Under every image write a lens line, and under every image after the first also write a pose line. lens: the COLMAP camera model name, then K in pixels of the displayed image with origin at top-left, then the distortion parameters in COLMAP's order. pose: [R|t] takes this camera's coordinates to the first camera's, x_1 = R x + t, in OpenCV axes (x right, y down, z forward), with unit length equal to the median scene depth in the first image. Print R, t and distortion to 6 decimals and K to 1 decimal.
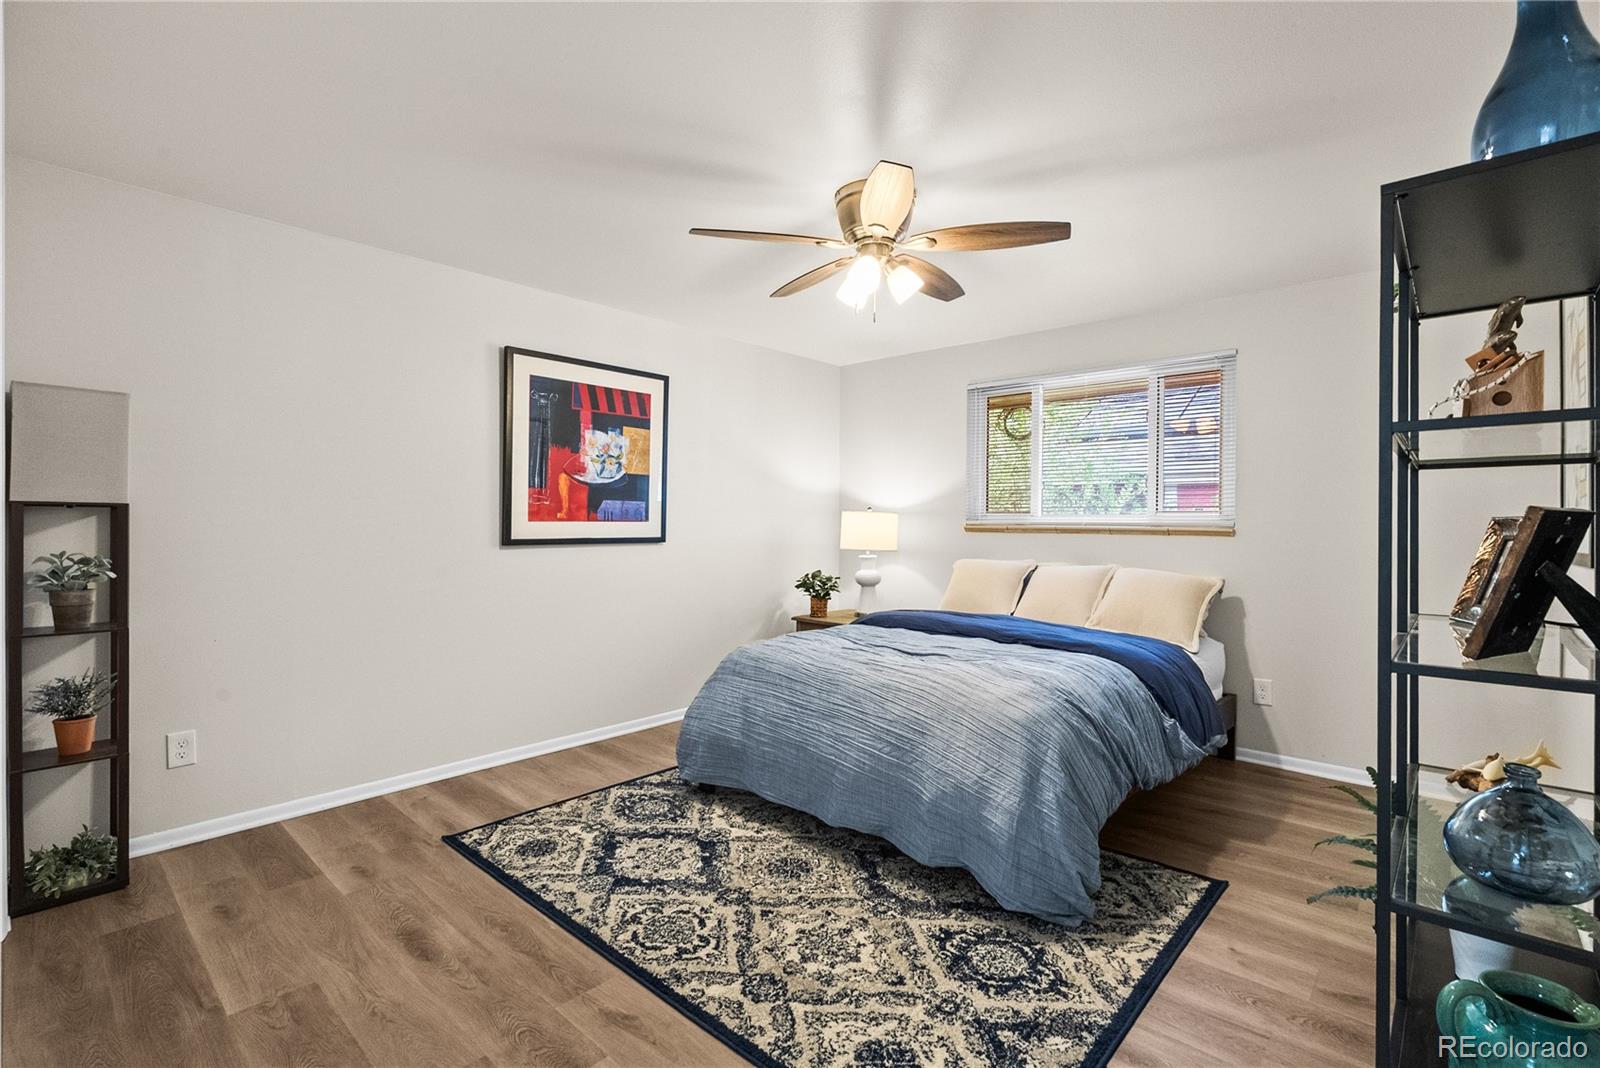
lens RADIAL K [[724.5, 0, 800.5], [0, 724.5, 524.8], [0, 0, 1]] dist [-0.002934, 0.002628]
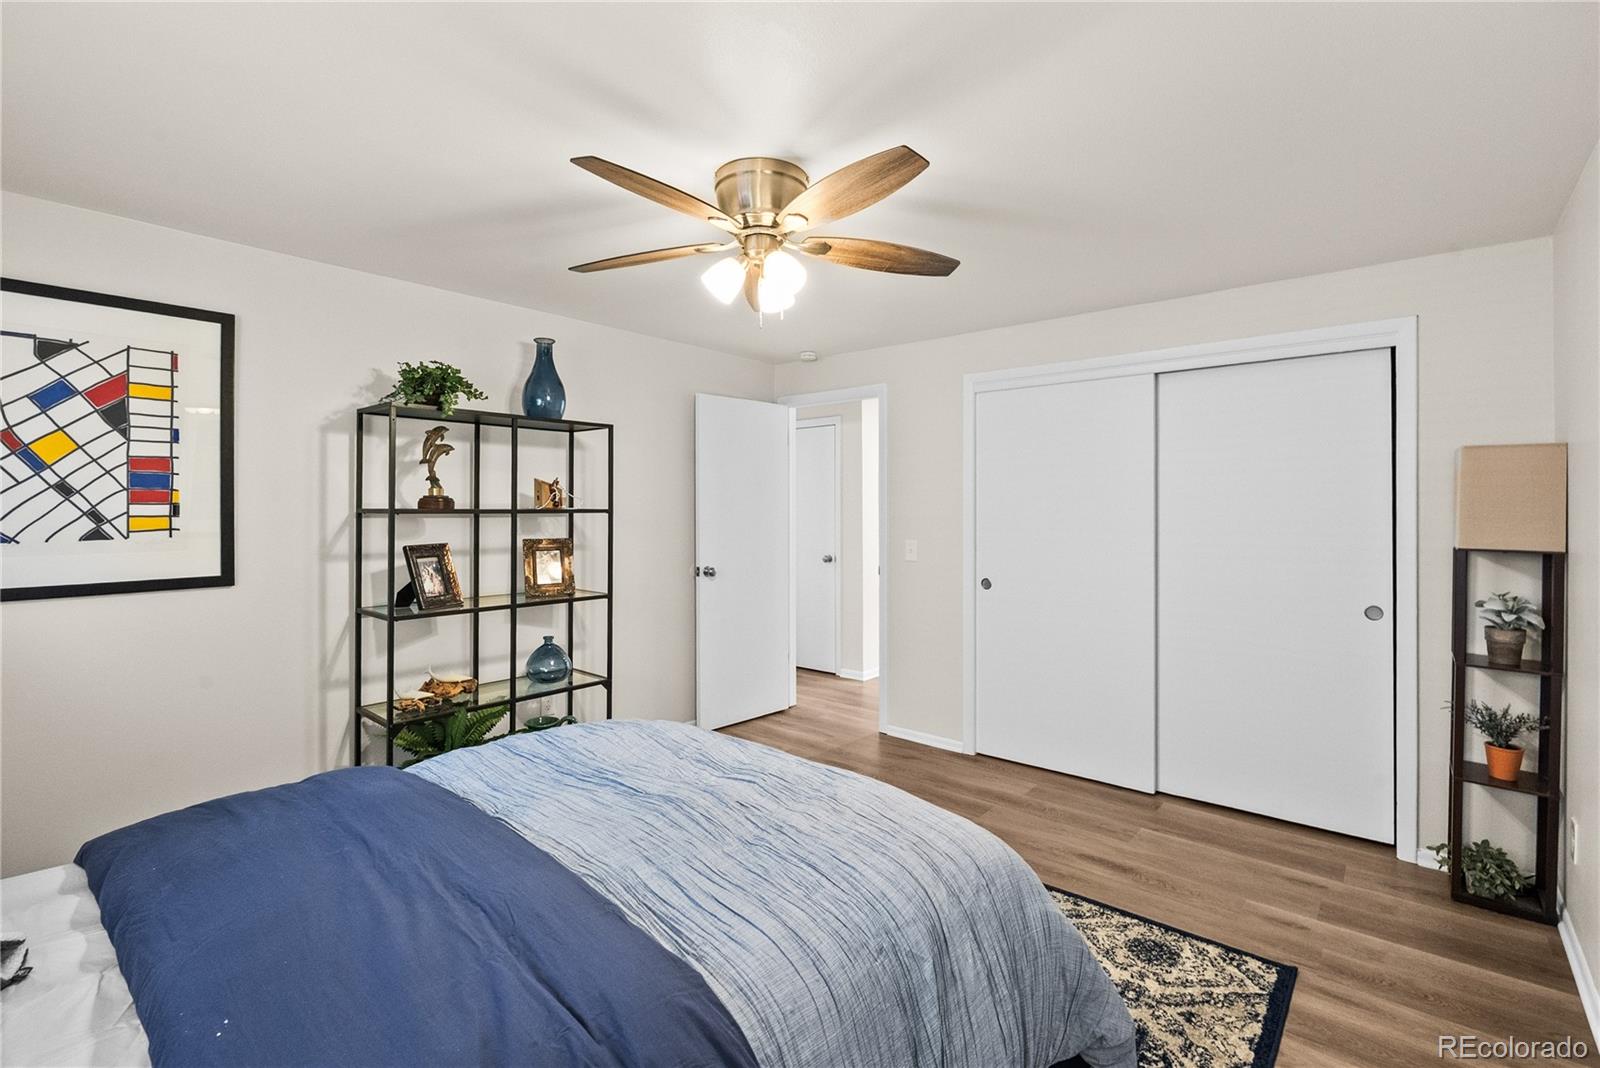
lens RADIAL K [[724.5, 0, 800.0], [0, 724.5, 526.3], [0, 0, 1]] dist [-0.002934, 0.002628]
pose [[-0.999438, 0.001753, -0.033484, 0.091500], [0.001251, 0.999887, 0.014987, -0.080543], [0.033506, 0.014937, -0.999327, 1.994564]]
